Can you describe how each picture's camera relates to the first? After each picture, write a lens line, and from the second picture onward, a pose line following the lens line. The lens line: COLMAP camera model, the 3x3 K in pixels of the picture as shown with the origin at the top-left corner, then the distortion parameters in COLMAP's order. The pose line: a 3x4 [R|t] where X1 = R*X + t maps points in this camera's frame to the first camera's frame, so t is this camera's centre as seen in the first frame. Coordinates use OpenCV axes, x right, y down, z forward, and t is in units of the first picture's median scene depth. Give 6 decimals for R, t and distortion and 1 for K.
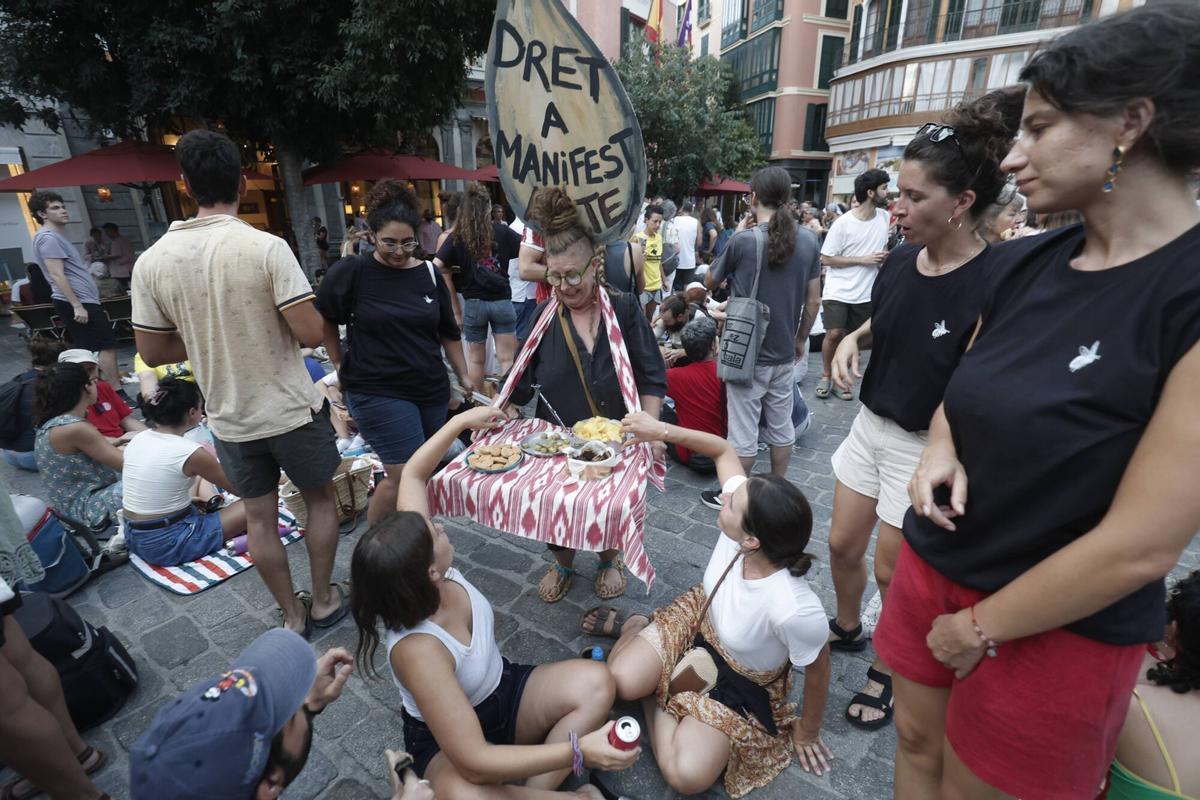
lens RADIAL K [[546.7, 0, 603.4], [0, 546.7, 399.5], [0, 0, 1]] dist [-0.038971, 0.008921]
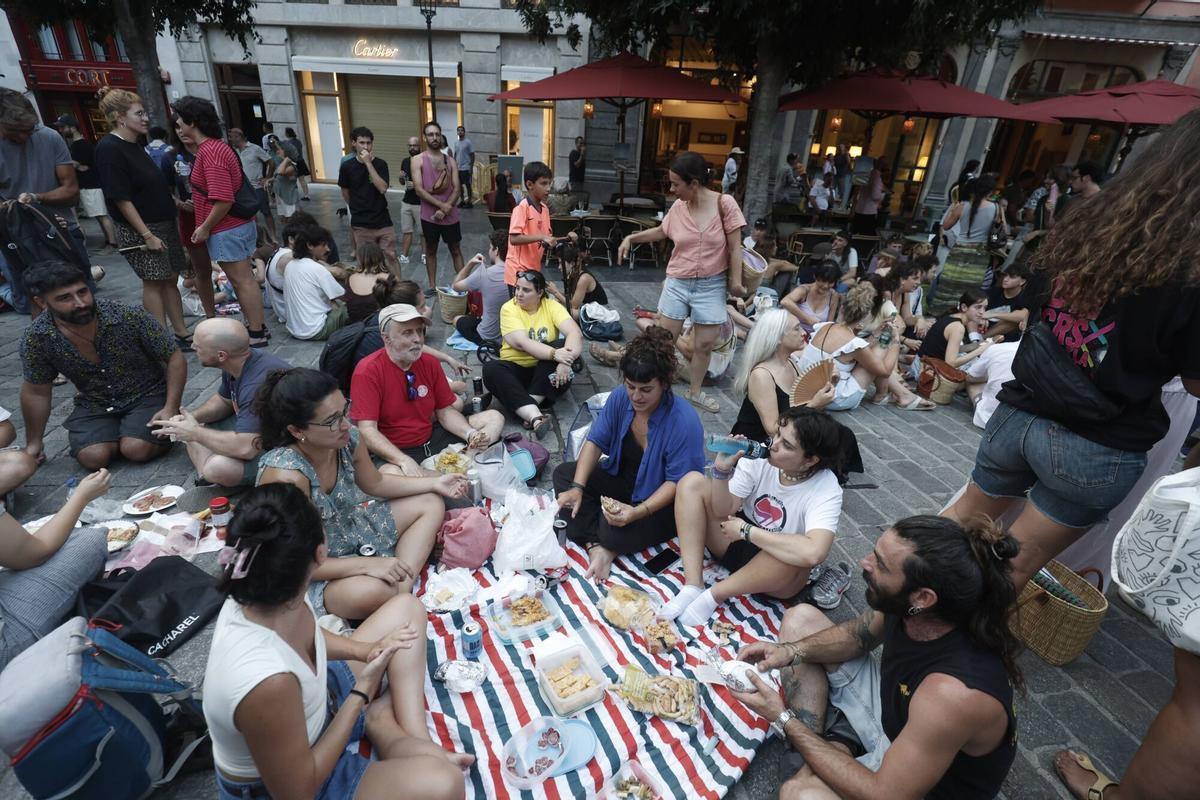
lens RADIAL K [[546.7, 0, 603.4], [0, 546.7, 399.5], [0, 0, 1]] dist [-0.038971, 0.008921]
pose [[0.728012, 0.345186, -0.592321, -0.106829], [-0.289662, 0.937960, 0.190595, -0.065344], [0.621364, 0.032818, 0.782834, 0.197693]]
